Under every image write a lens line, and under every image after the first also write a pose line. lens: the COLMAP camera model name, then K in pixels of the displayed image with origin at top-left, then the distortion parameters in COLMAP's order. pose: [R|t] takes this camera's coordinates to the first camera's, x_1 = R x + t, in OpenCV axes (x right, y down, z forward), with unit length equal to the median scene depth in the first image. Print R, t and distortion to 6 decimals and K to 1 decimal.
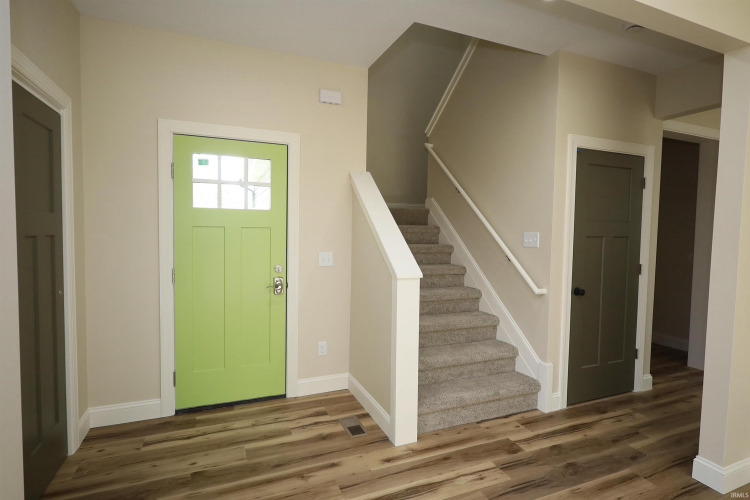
lens RADIAL K [[389.0, 0, 375.8], [0, 389.0, 249.6], [0, 0, 1]] dist [-0.000576, 0.000280]
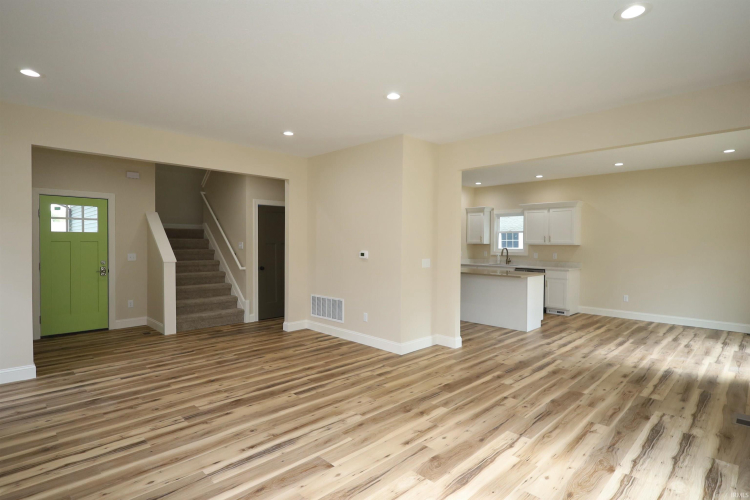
lens RADIAL K [[389.0, 0, 372.4], [0, 389.0, 250.2], [0, 0, 1]] dist [-0.000576, 0.000280]
pose [[0.930019, -0.018681, 0.367035, 0.294139], [0.028372, 0.999376, -0.021025, 0.069723], [-0.366414, 0.029967, 0.929969, -1.321363]]
